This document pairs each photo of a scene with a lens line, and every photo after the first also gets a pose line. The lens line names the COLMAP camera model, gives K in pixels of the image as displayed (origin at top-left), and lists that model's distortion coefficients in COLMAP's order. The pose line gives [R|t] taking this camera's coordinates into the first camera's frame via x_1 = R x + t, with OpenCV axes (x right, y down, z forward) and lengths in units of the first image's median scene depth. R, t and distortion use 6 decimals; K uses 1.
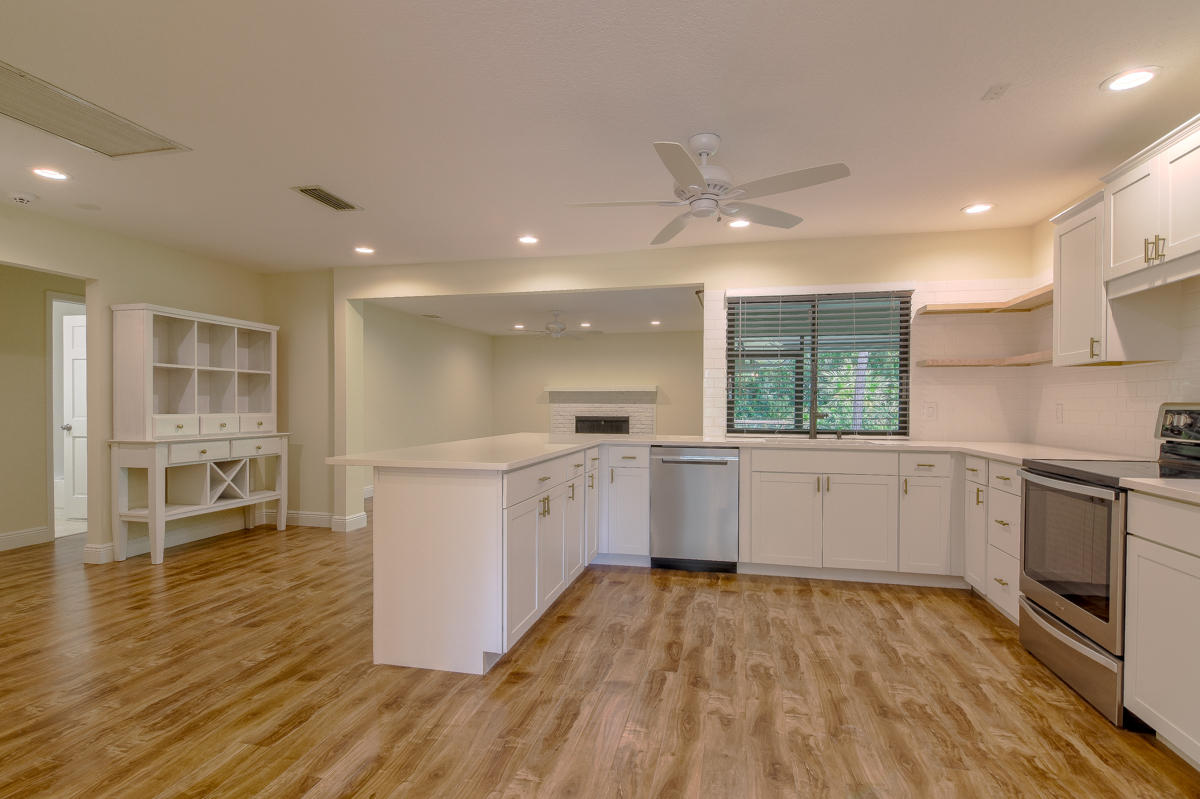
lens RADIAL K [[583.8, 0, 609.9], [0, 583.8, 405.8], [0, 0, 1]] dist [0.004126, -0.007065]
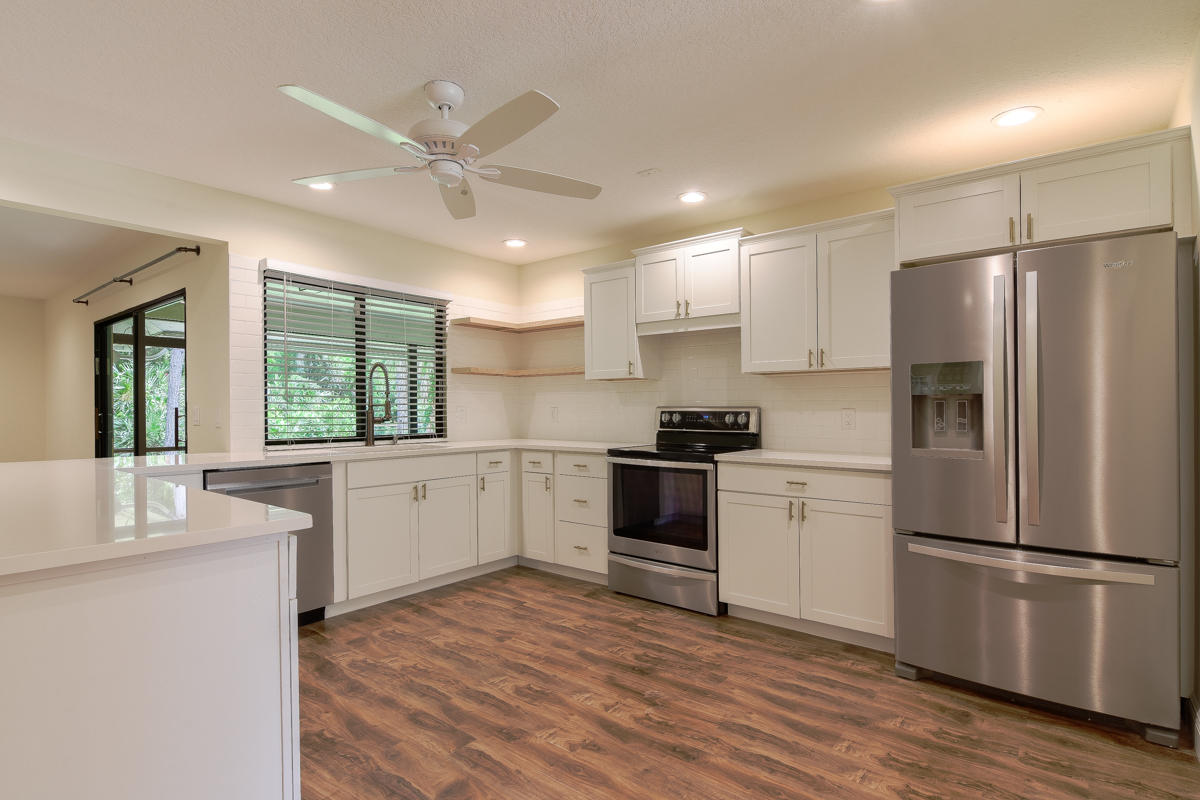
lens RADIAL K [[583.8, 0, 597.9], [0, 583.8, 404.1], [0, 0, 1]] dist [0.004126, -0.007065]
pose [[0.434975, 0.004631, 0.900430, -0.455867], [0.003802, 0.999968, -0.006980, -0.001525], [-0.900434, 0.006460, 0.434944, 0.414150]]
